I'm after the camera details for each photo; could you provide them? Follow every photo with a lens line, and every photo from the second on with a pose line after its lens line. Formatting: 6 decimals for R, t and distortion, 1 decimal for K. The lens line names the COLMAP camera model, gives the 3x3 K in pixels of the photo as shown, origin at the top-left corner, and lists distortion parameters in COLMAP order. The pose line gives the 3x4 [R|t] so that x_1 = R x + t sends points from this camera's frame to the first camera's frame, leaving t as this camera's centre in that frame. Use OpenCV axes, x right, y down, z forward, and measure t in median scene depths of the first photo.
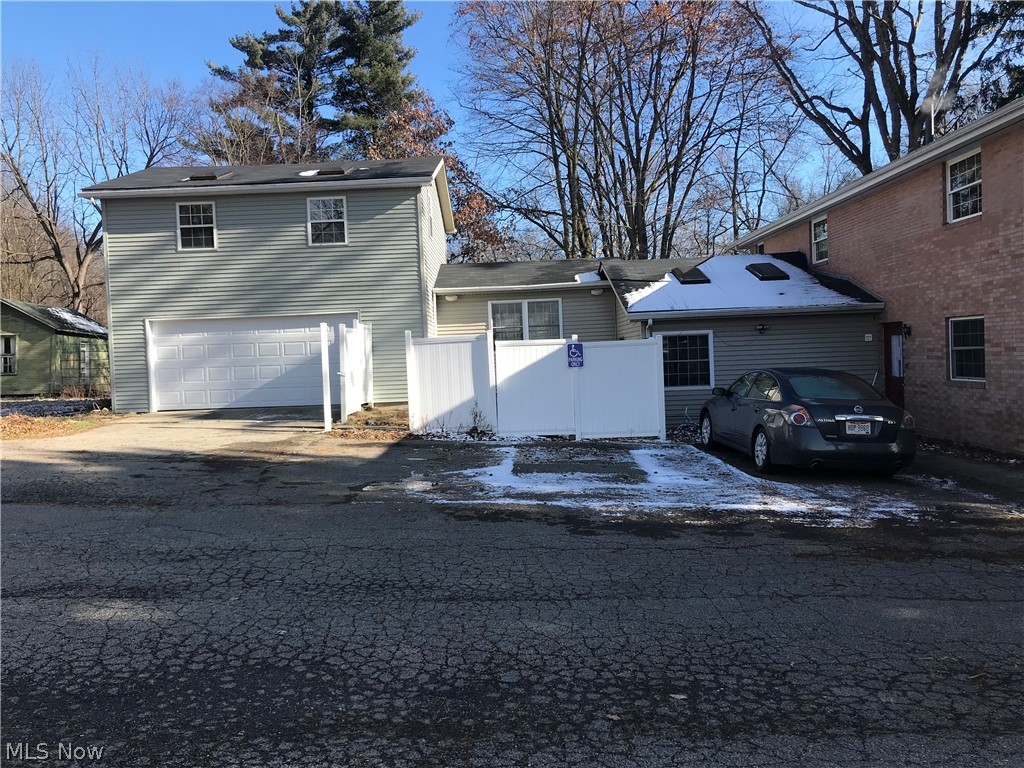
lens RADIAL K [[851.9, 0, 512.0], [0, 851.9, 384.0], [0, 0, 1]] dist [0.060978, -0.070291]
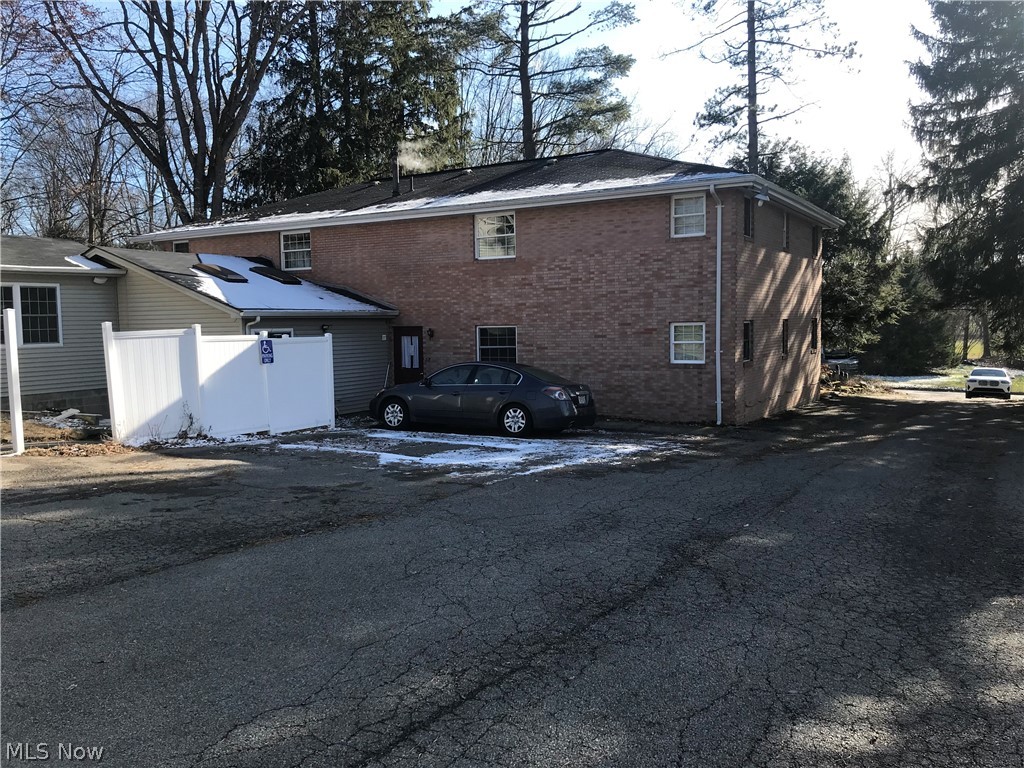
lens RADIAL K [[852.6, 0, 515.6], [0, 852.6, 390.3], [0, 0, 1]] dist [0.048287, -0.036783]
pose [[0.501347, -0.040038, 0.864319, -0.658895], [0.027783, 0.999159, 0.030169, -0.010059], [-0.864800, 0.008889, 0.502038, 0.231655]]
